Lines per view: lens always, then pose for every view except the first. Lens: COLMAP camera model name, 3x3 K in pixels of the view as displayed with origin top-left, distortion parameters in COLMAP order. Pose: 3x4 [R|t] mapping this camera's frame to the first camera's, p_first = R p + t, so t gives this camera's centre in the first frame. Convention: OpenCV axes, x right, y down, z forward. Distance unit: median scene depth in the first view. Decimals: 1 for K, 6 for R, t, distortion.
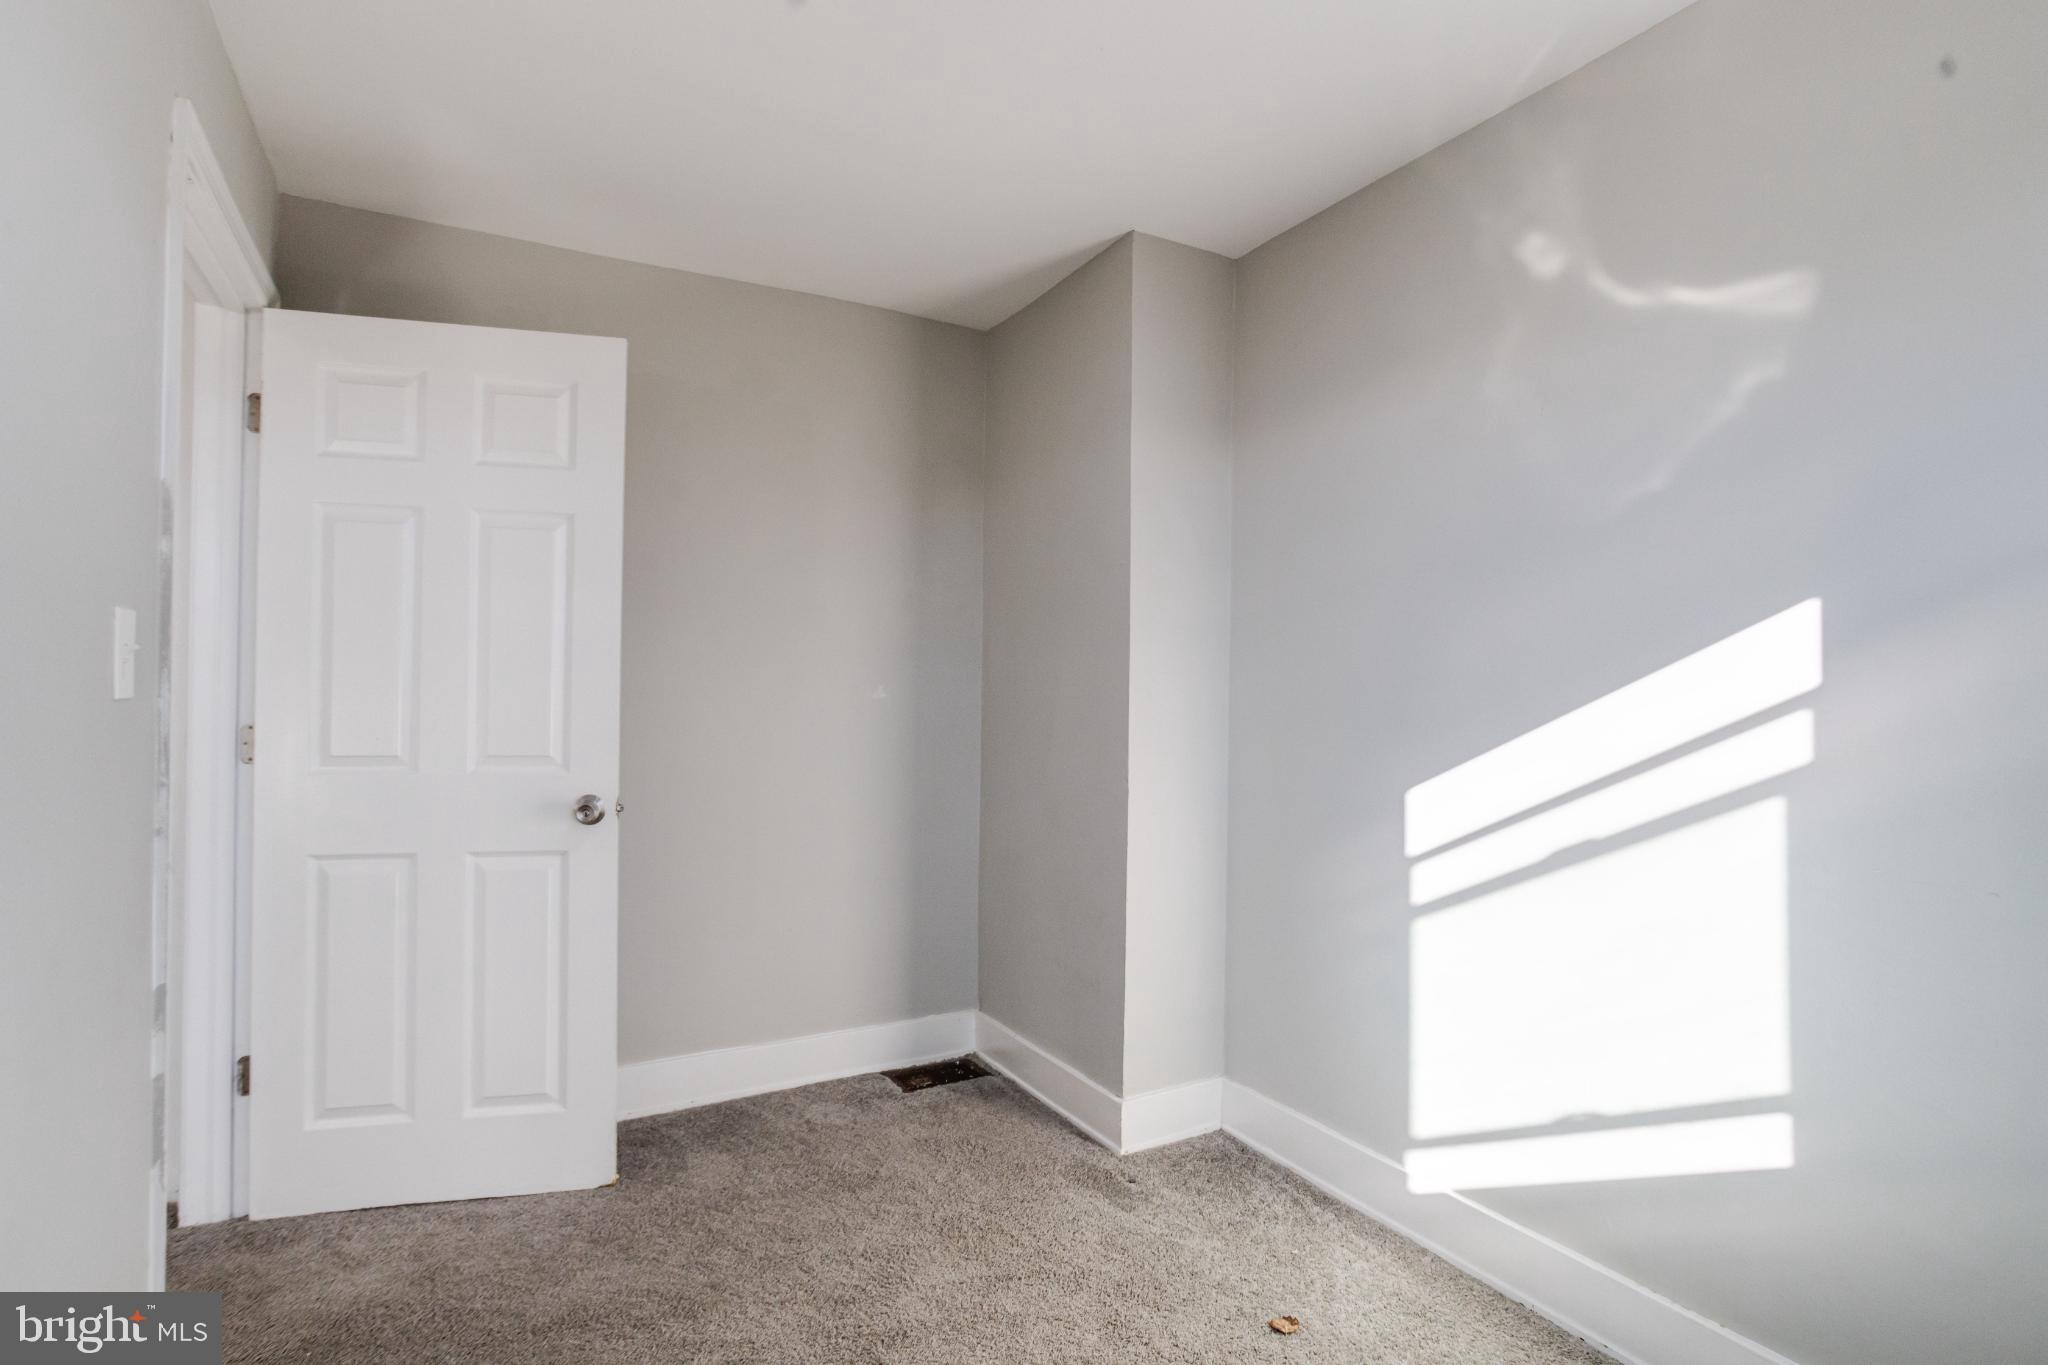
lens RADIAL K [[1022.2, 0, 1018.4], [0, 1022.2, 665.1], [0, 0, 1]] dist [-0.037061, 0.016947]
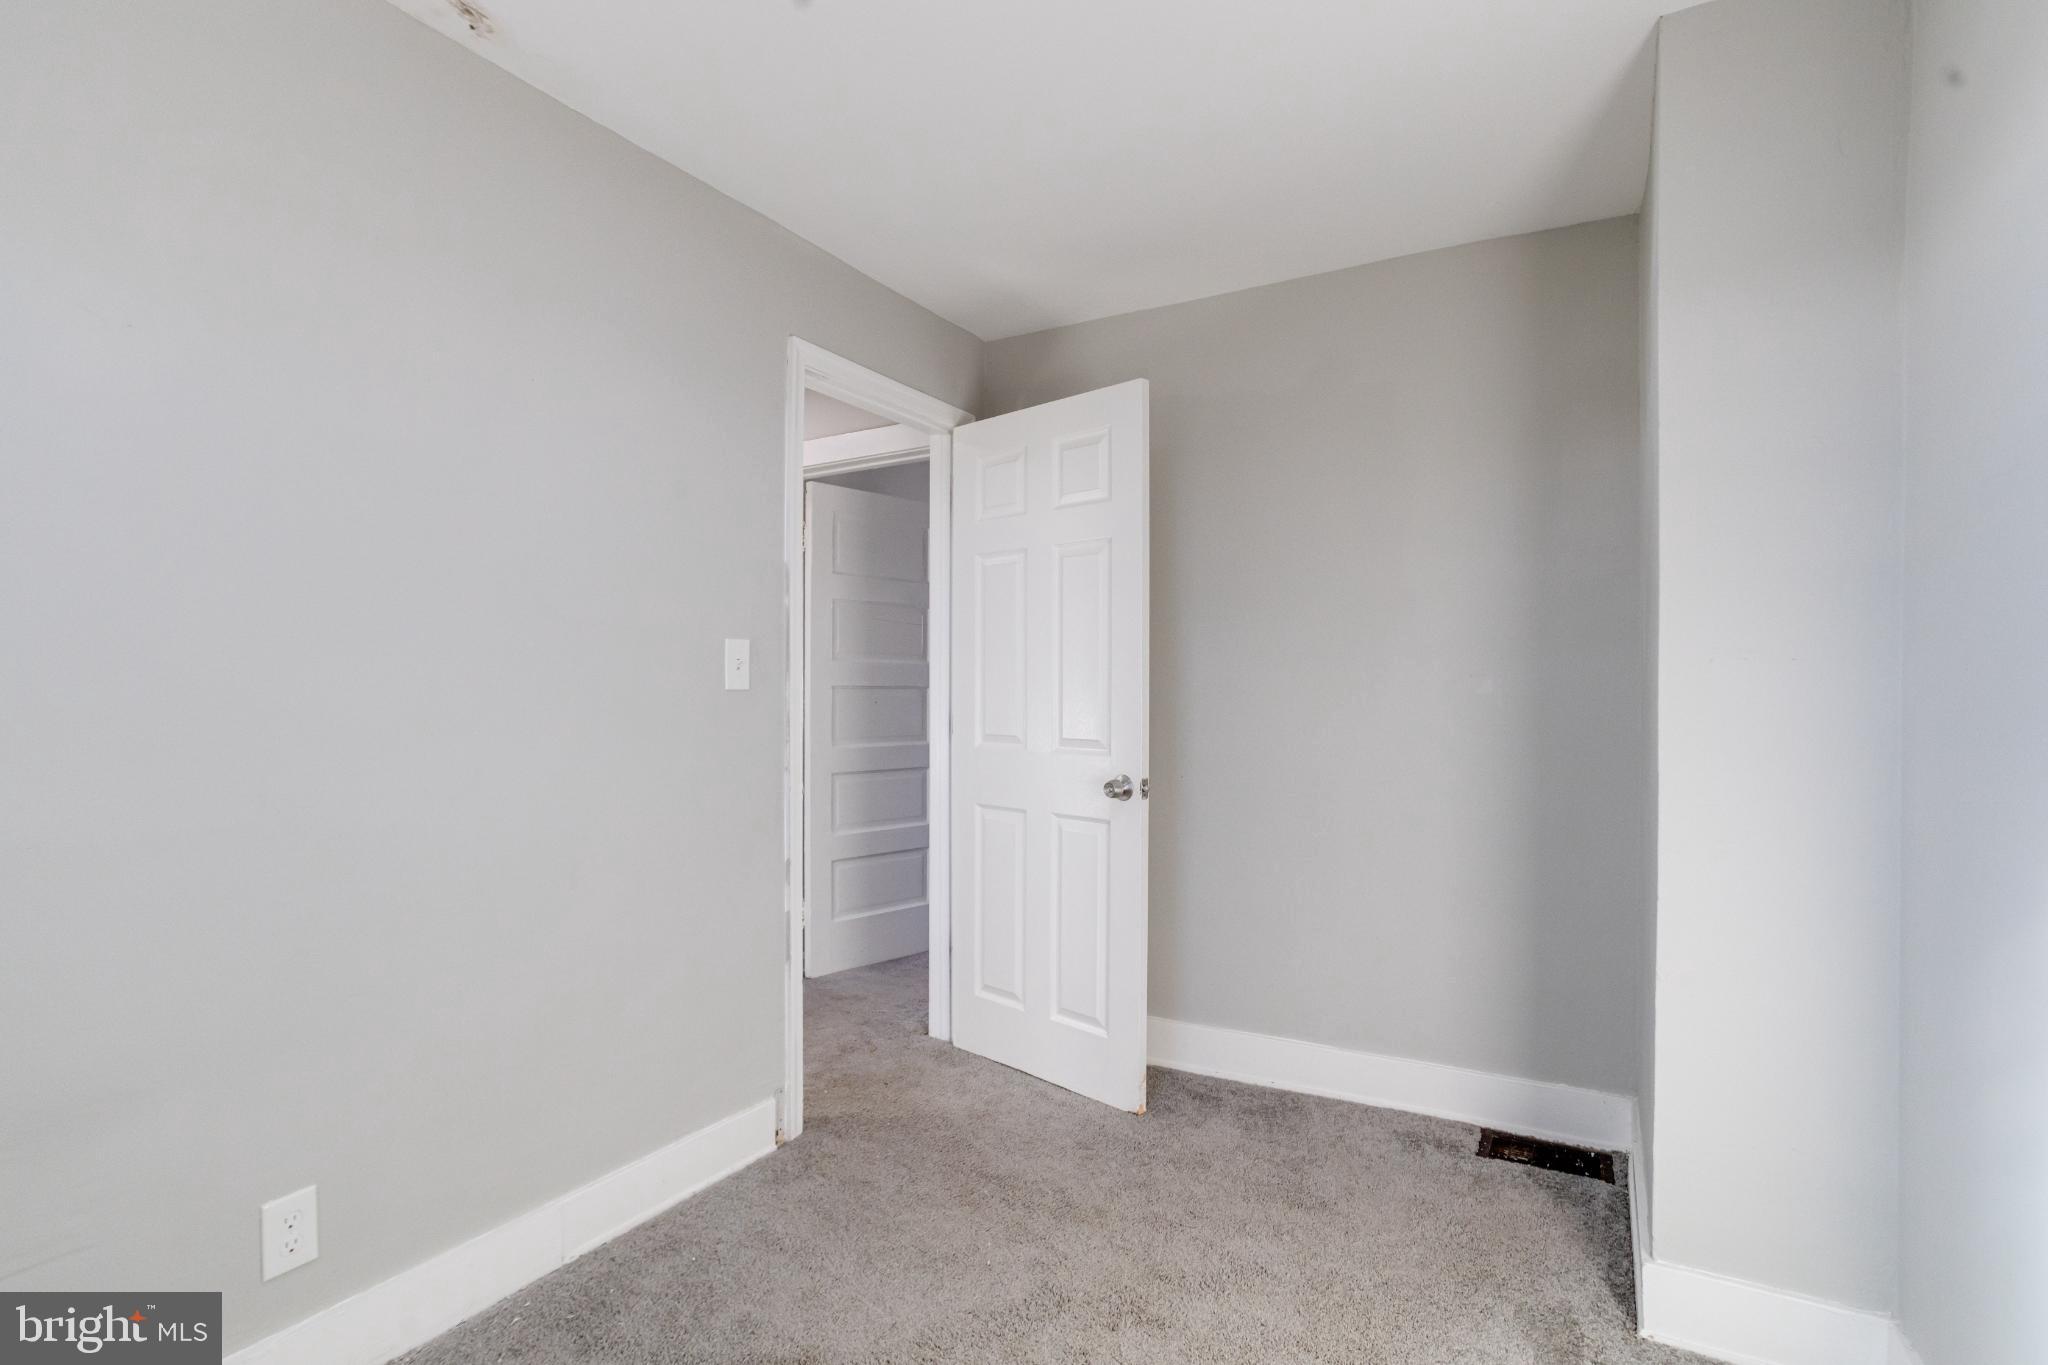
lens RADIAL K [[1022.2, 0, 1014.5], [0, 1022.2, 682.6], [0, 0, 1]] dist [-0.037061, 0.016947]
pose [[0.495339, -0.017713, -0.868519, 0.539698], [0.023864, 0.999692, -0.006778, 0.026483], [0.868372, -0.017369, 0.495609, 0.308407]]
